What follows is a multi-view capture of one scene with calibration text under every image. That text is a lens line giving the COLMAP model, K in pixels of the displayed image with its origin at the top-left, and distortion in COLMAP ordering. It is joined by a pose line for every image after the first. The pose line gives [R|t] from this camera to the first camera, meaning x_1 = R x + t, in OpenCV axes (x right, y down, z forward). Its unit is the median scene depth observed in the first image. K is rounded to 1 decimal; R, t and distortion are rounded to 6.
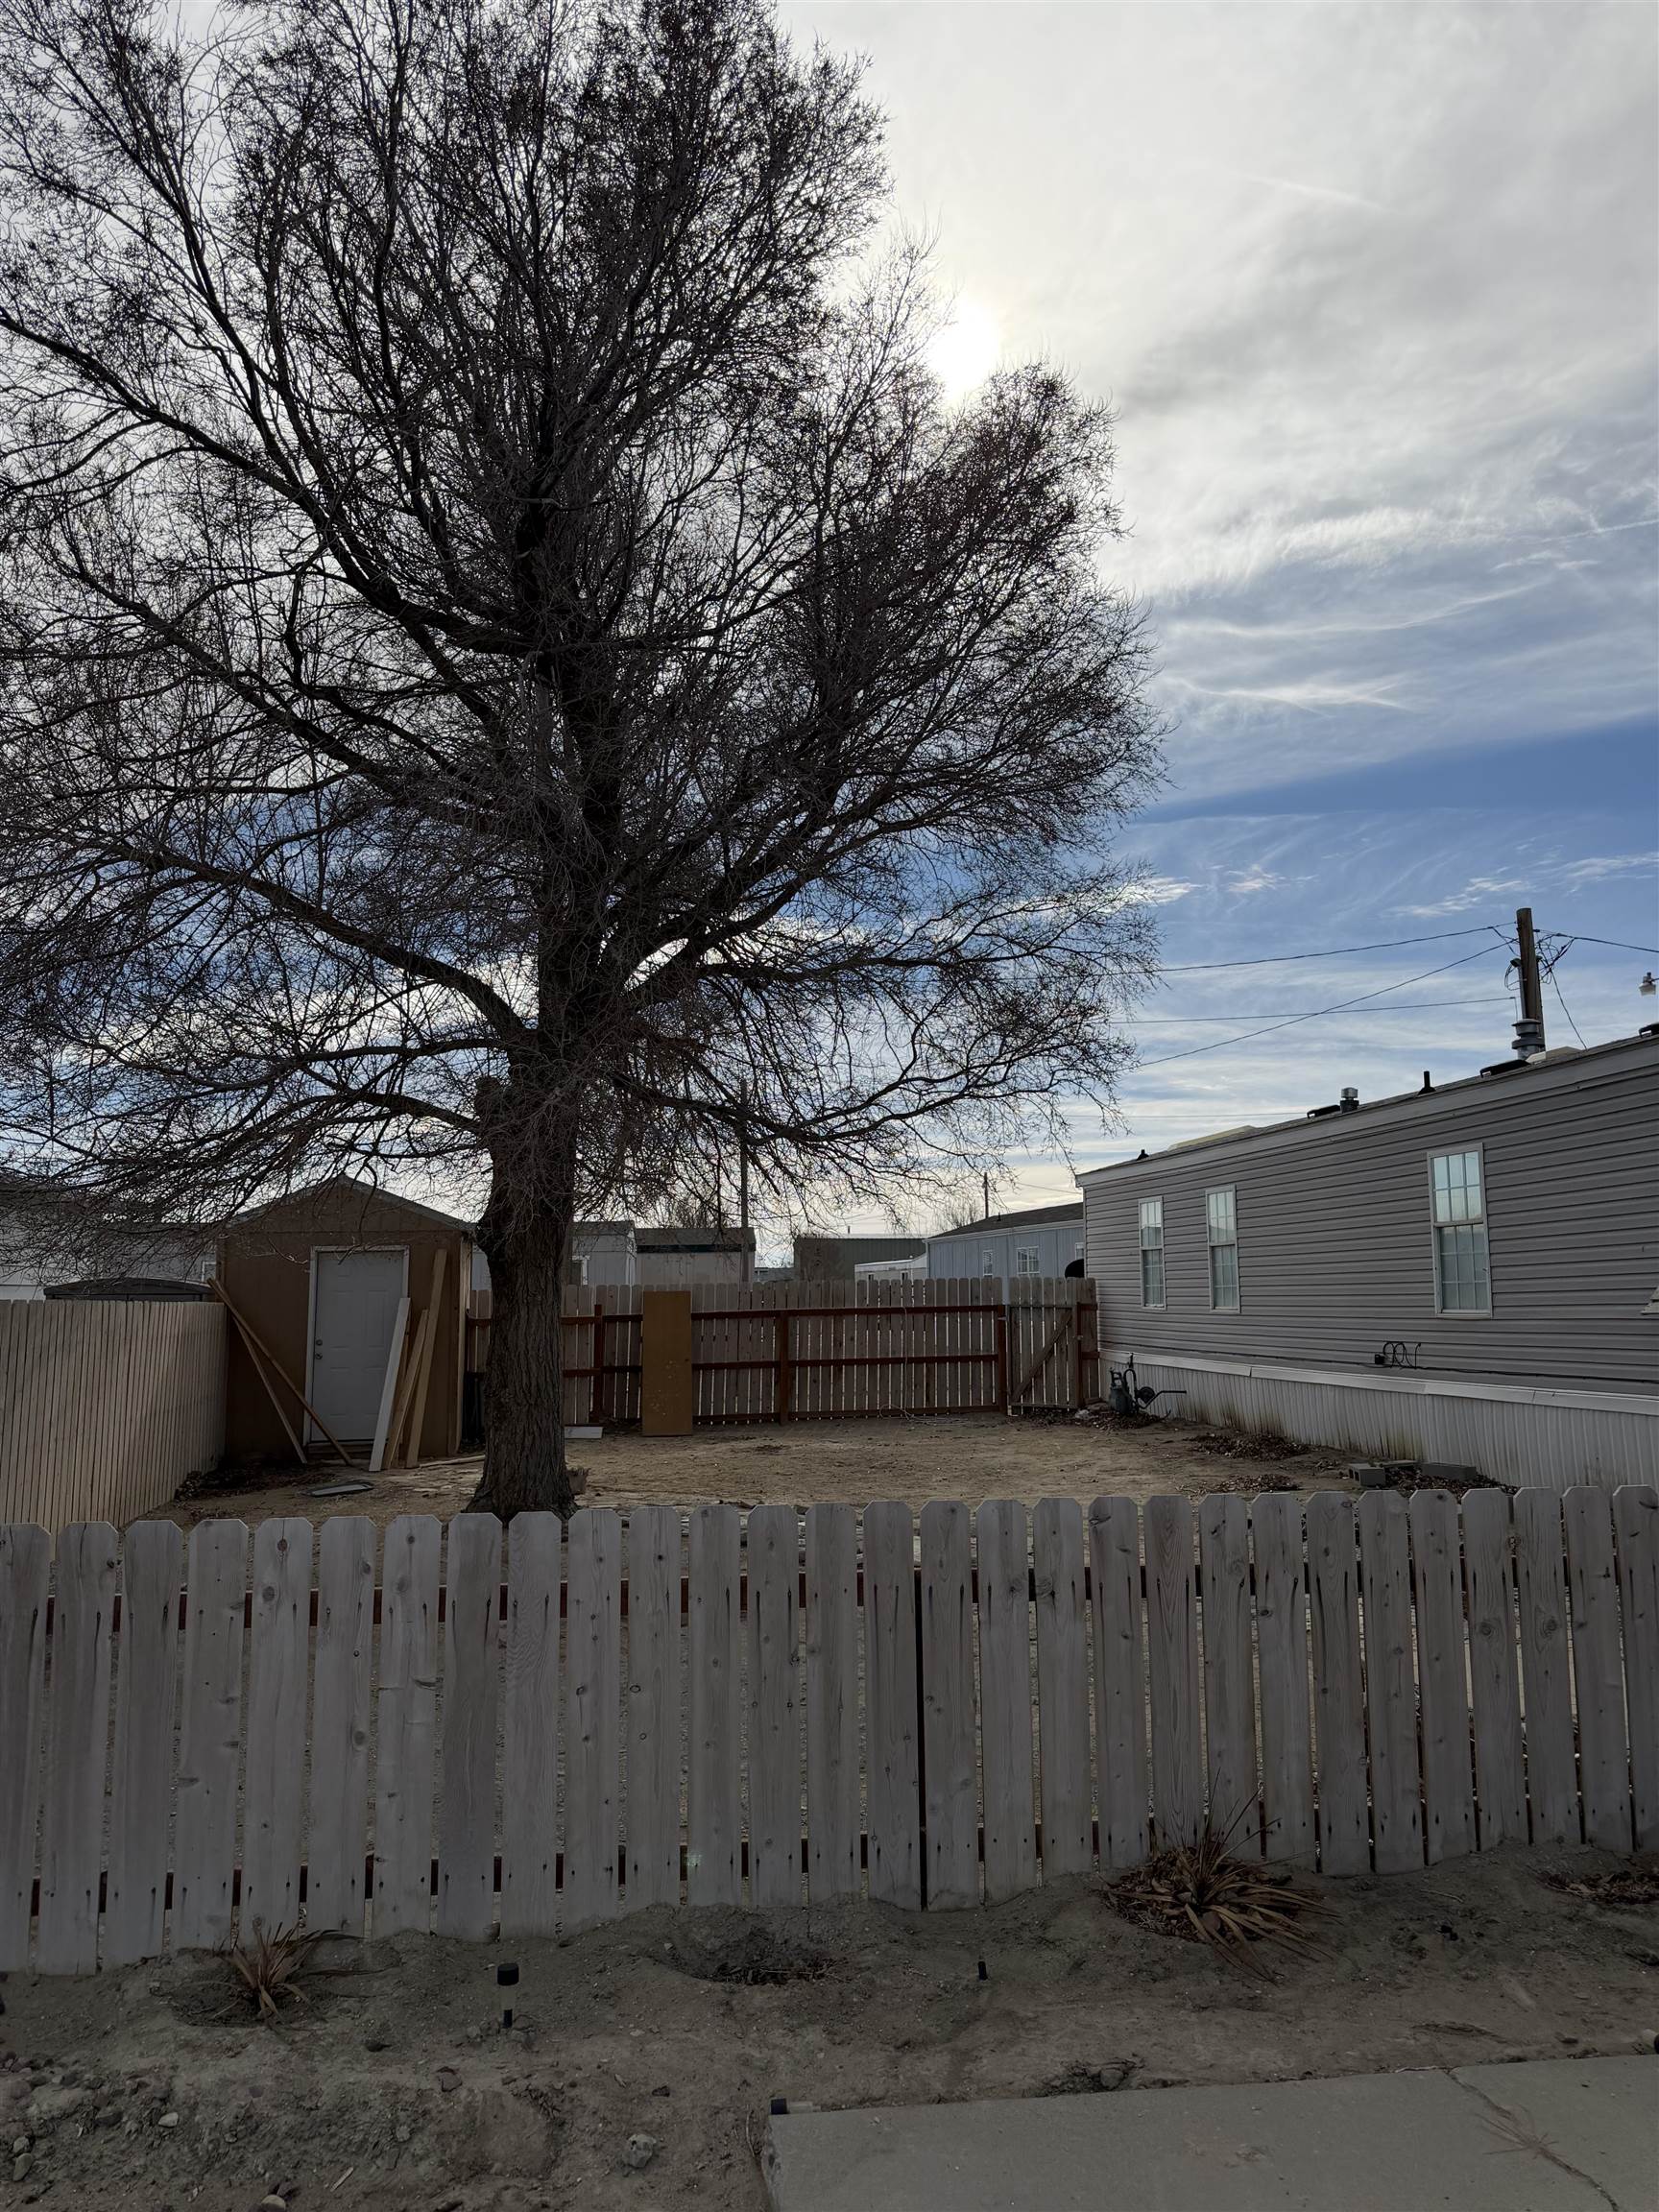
lens RADIAL K [[1609.6, 0, 864.6], [0, 1609.6, 1081.7], [0, 0, 1]] dist [-0.039933, 0.005275]
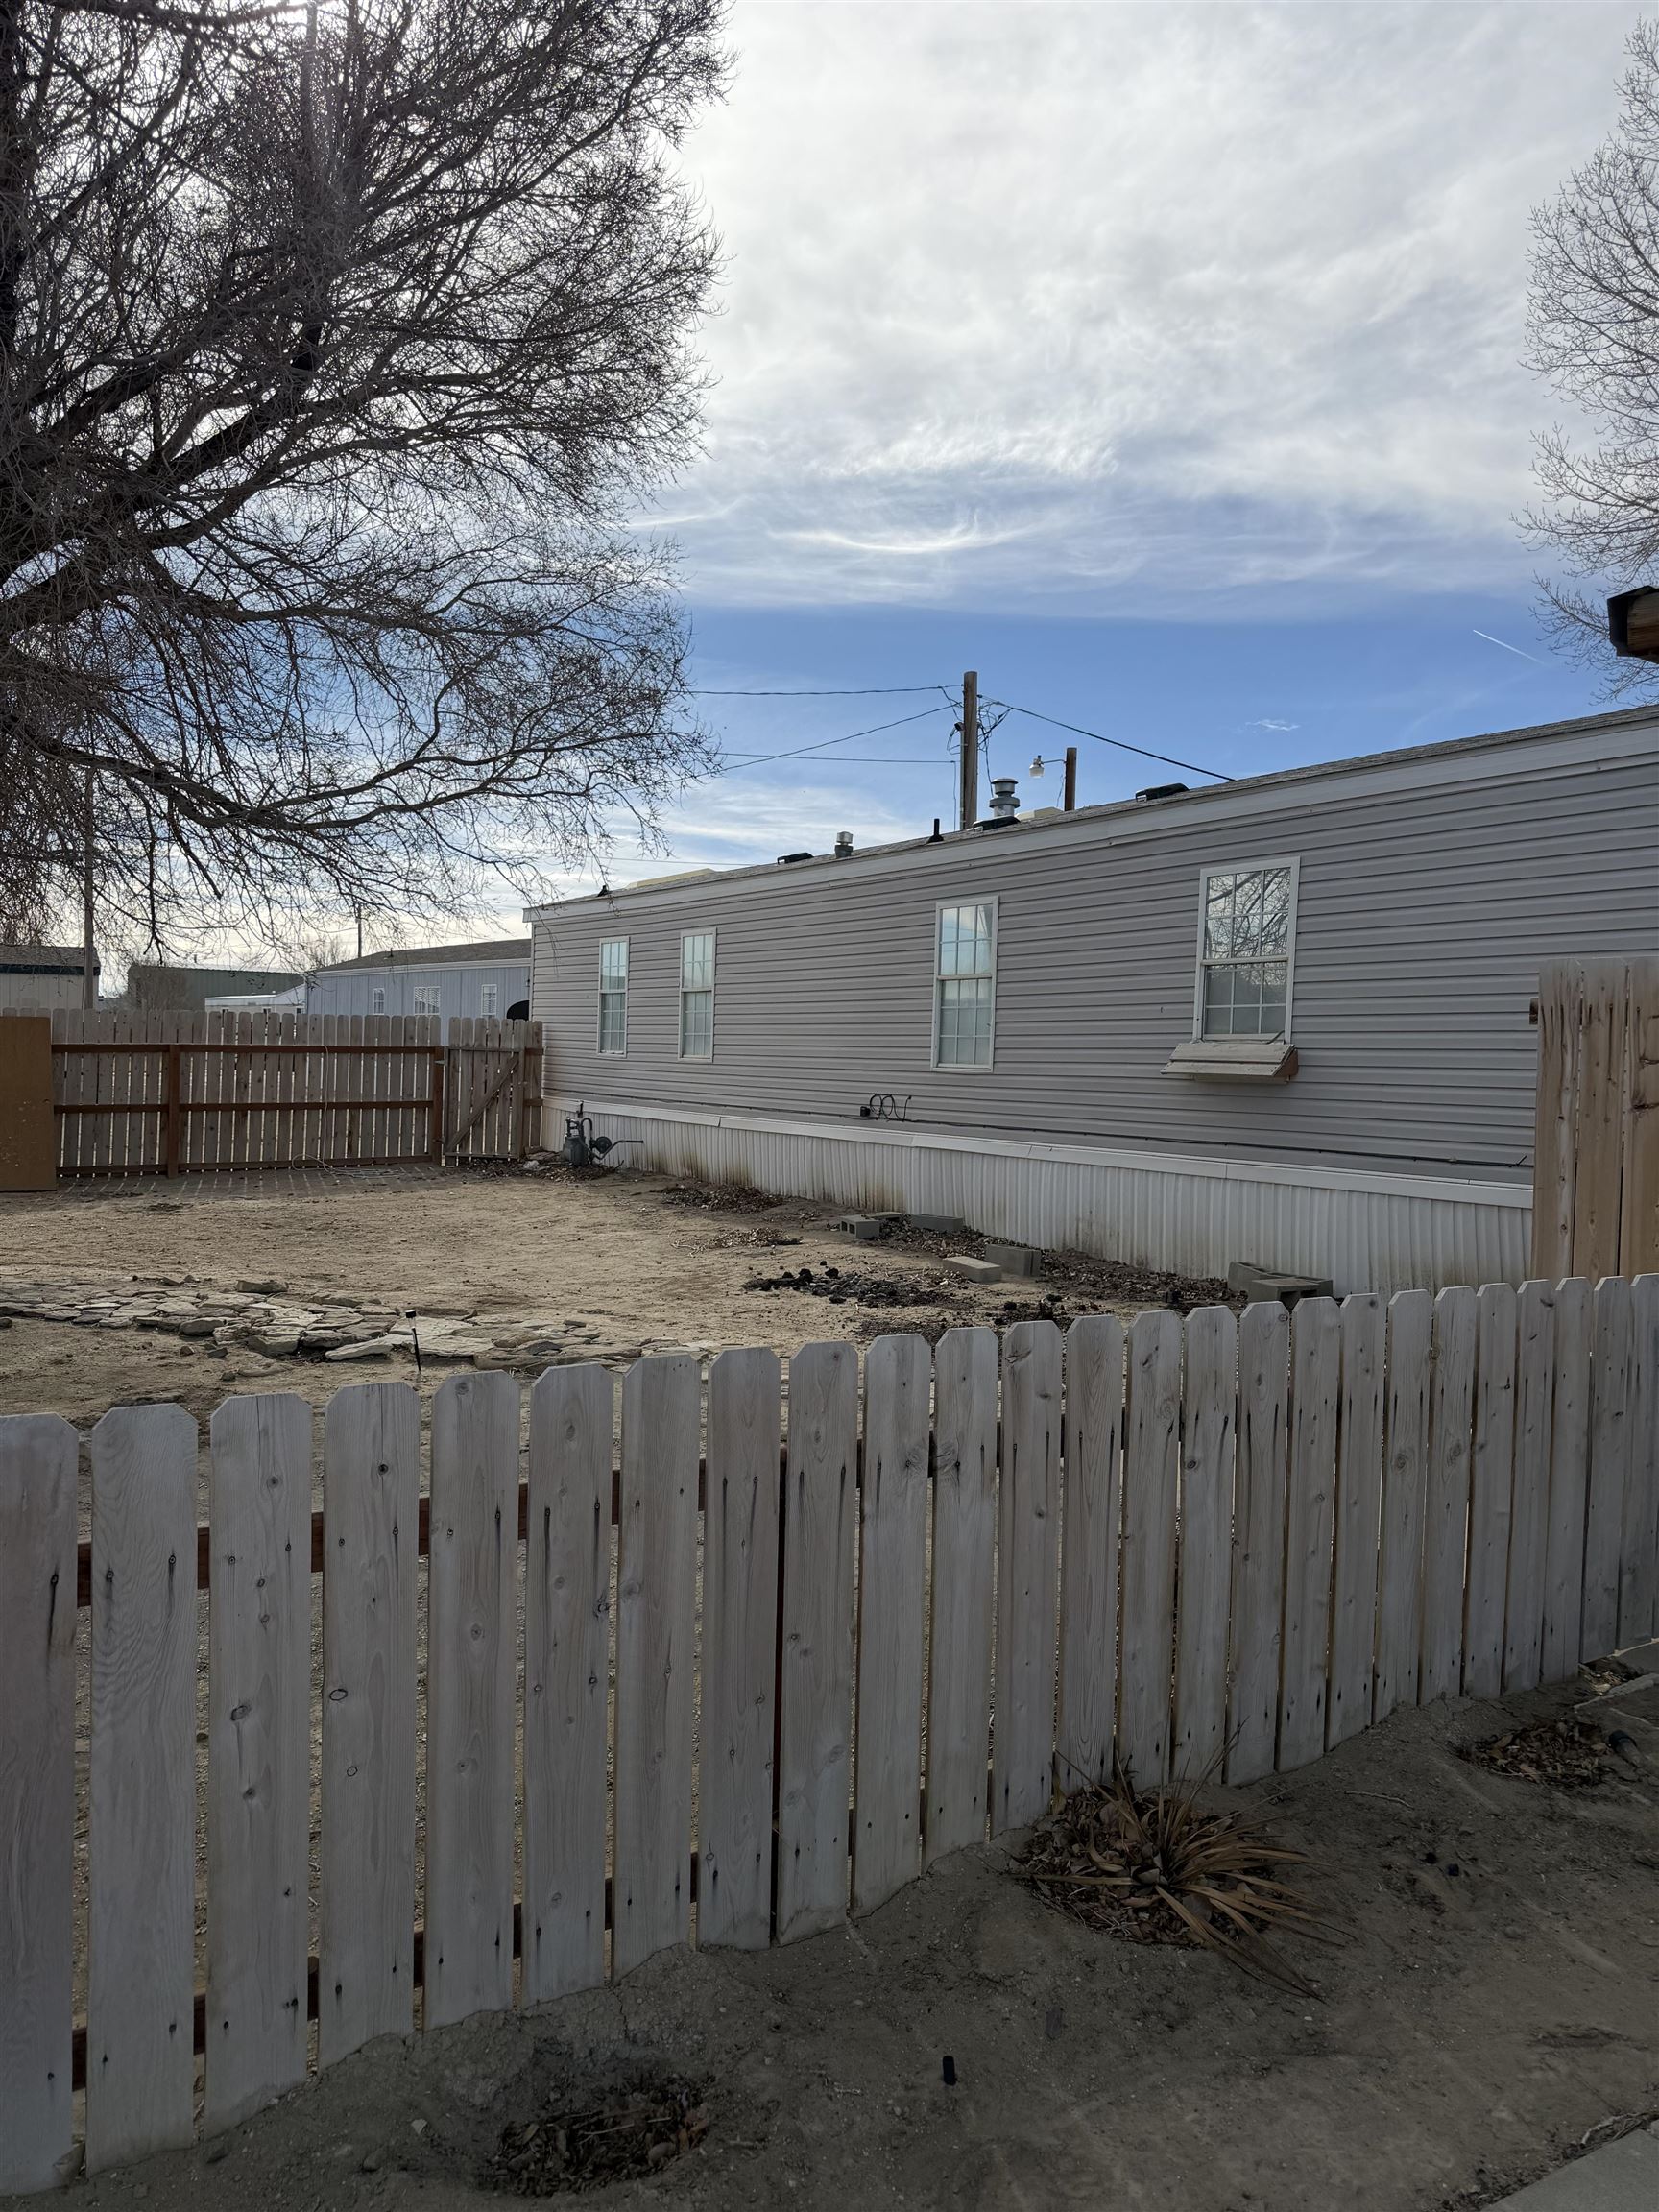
lens RADIAL K [[1549.4, 0, 831.2], [0, 1549.4, 1079.2], [0, 0, 1]] dist [-0.002406, -0.002113]
pose [[0.922335, 0.016462, 0.386041, -0.188206], [-0.076095, 0.987265, 0.139708, 0.067252], [-0.378825, -0.158233, 0.911841, 0.438372]]
